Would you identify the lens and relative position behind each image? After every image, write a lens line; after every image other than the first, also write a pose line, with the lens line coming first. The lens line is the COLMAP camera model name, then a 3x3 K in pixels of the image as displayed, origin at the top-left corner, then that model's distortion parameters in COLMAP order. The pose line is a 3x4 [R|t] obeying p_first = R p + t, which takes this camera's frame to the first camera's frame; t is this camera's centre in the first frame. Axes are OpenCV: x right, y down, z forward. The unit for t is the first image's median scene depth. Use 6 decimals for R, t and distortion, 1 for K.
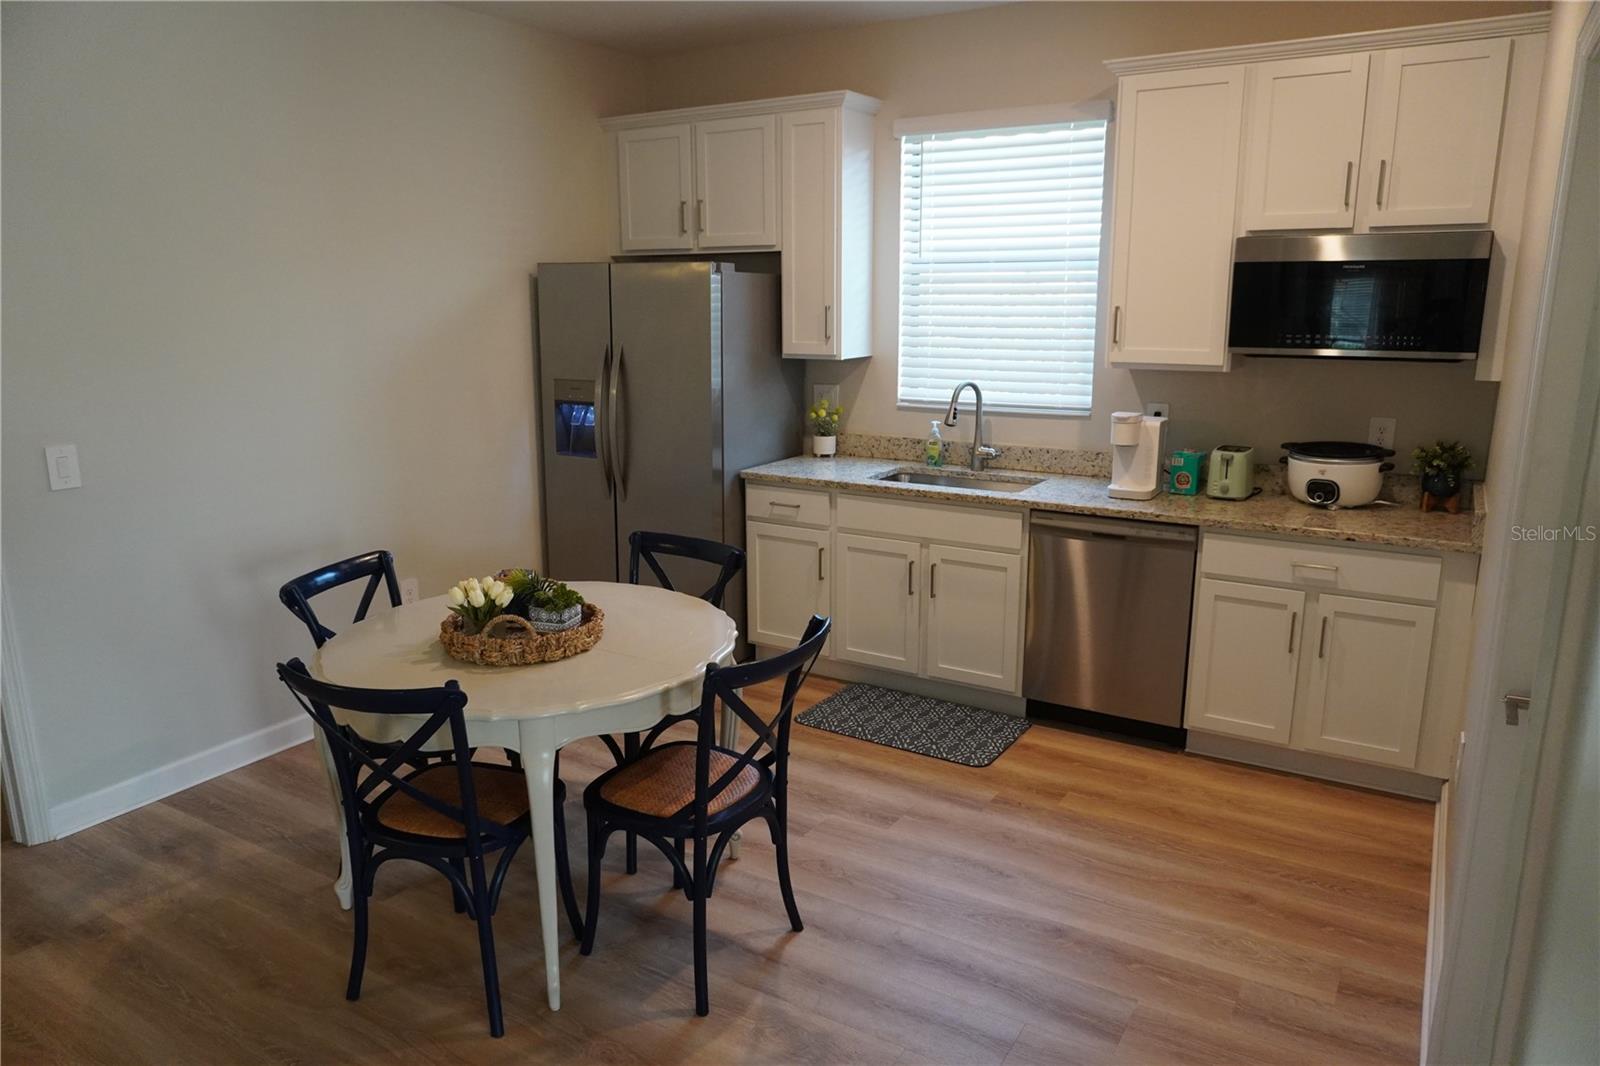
lens RADIAL K [[1077.0, 0, 802.7], [0, 1077.0, 530.3], [0, 0, 1]] dist [-0.047263, 0.042264]
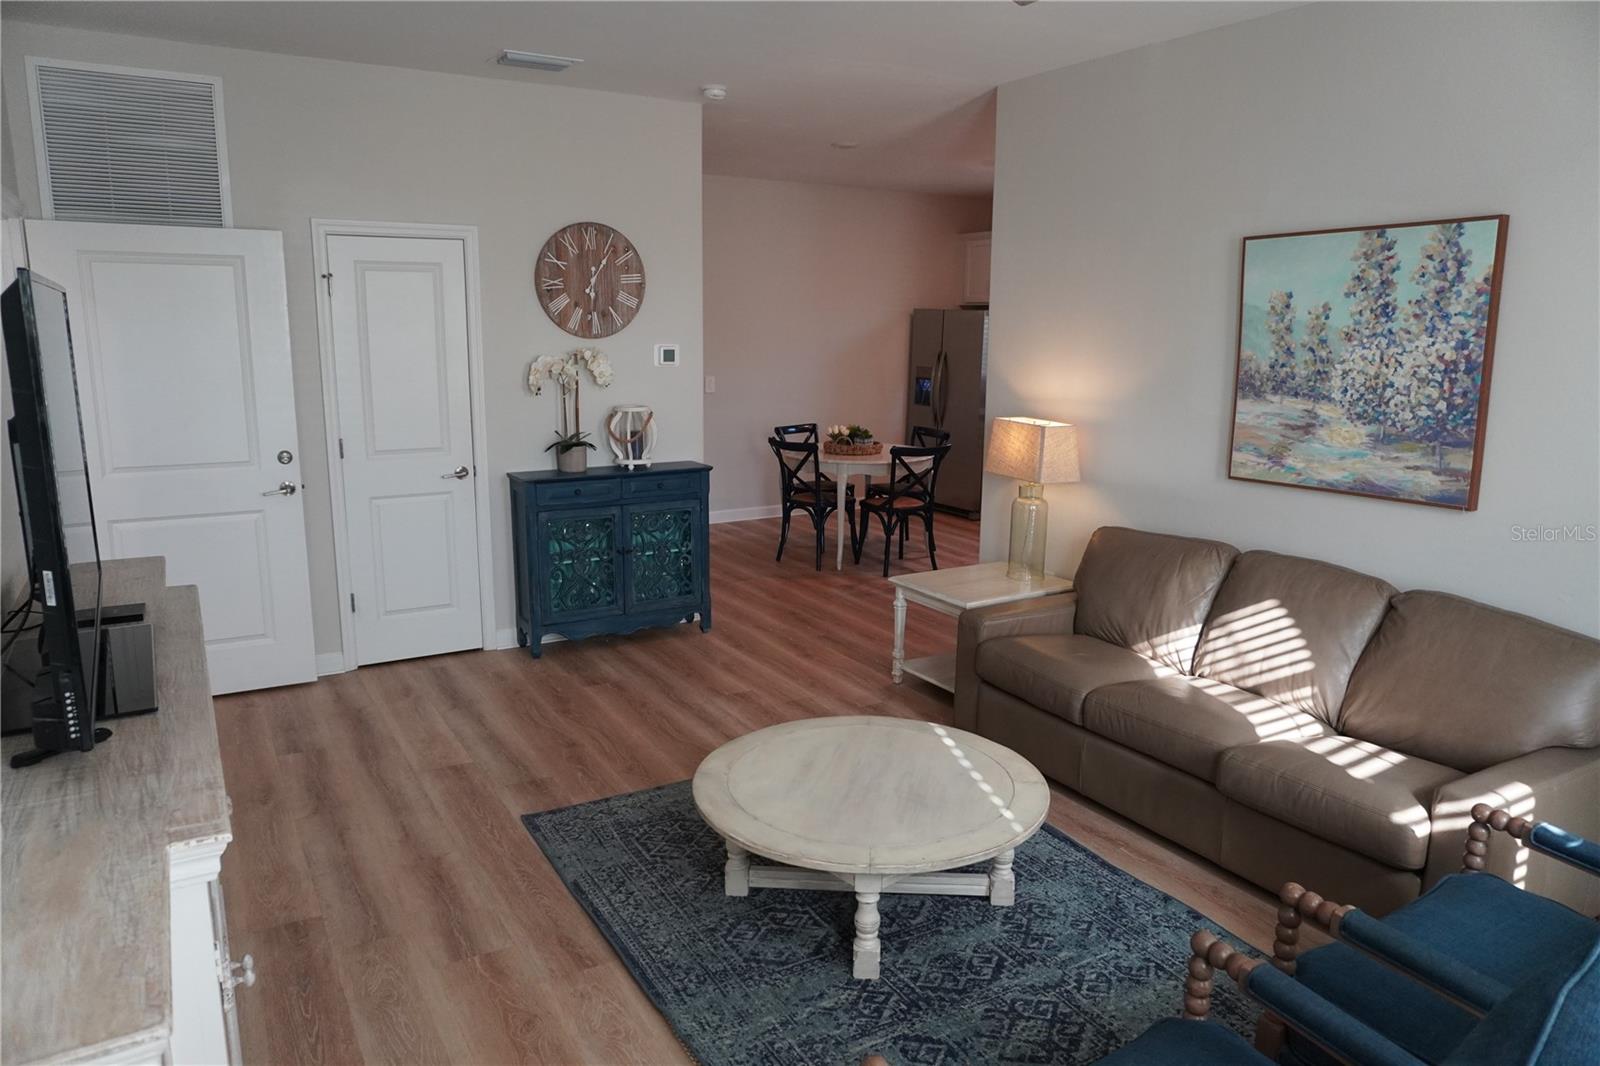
lens RADIAL K [[1077.0, 0, 812.1], [0, 1077.0, 540.9], [0, 0, 1]] dist [-0.047263, 0.042264]
pose [[0.886714, 0.107175, -0.449725, 0.840655], [-0.117645, 0.993045, 0.004696, 0.308640], [0.447100, 0.048744, 0.893155, -1.364918]]
